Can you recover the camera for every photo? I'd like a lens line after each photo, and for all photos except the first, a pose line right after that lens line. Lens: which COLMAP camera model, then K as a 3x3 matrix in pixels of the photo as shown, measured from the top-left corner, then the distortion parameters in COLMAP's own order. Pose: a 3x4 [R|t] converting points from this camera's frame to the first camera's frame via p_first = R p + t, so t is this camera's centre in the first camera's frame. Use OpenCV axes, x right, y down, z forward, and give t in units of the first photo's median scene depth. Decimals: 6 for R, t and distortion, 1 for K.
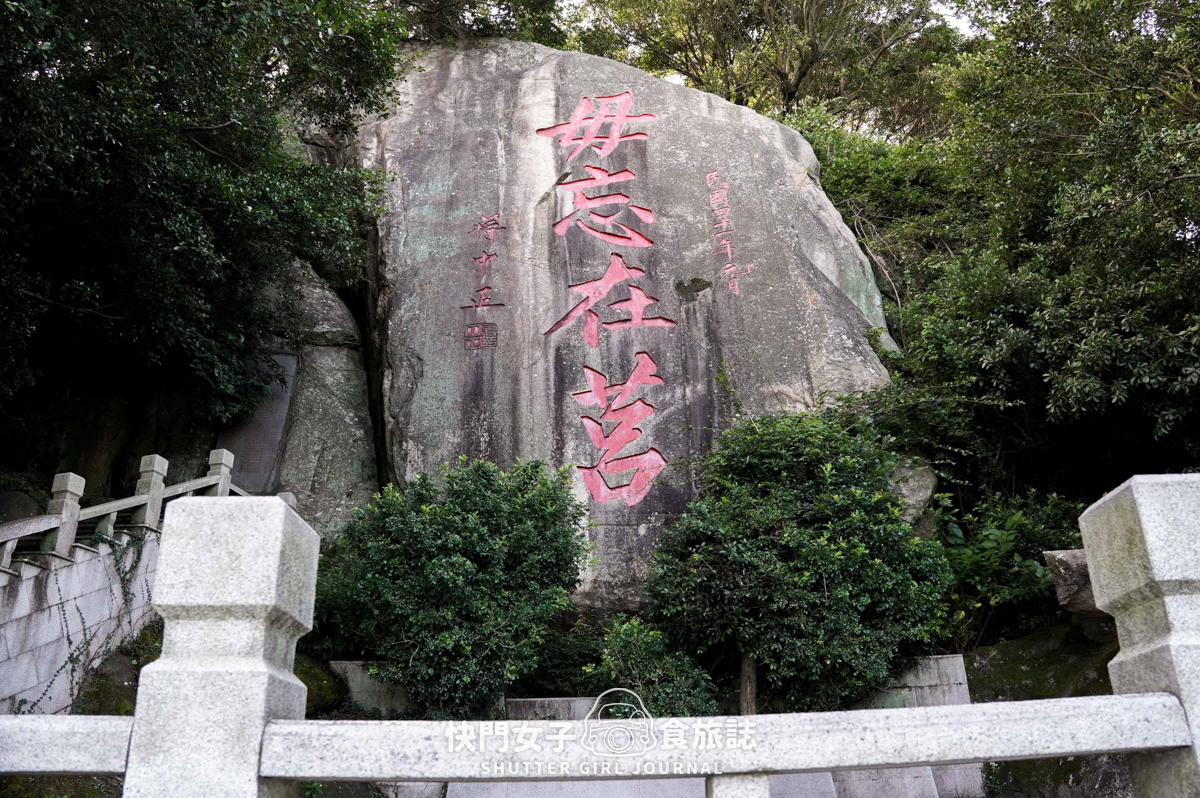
lens RADIAL K [[967.0, 0, 604.5], [0, 967.0, 374.3], [0, 0, 1]] dist [-0.203351, 0.131059]
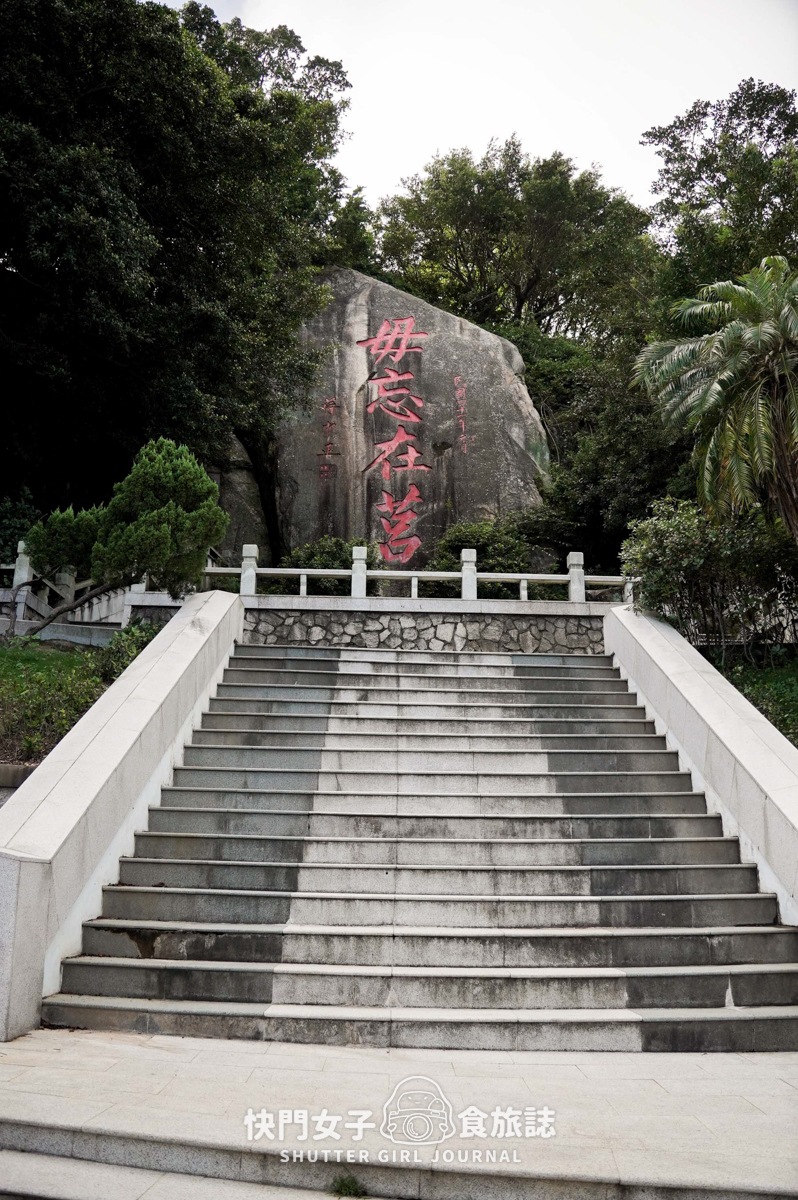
lens RADIAL K [[967.0, 0, 399.0], [0, 967.0, 600.0], [0, 0, 1]] dist [-0.203351, 0.131059]
pose [[0.998861, 0.039393, 0.026928, -0.026824], [-0.043262, 0.985715, 0.162771, -0.093553], [-0.020131, -0.163751, 0.986296, -0.818009]]
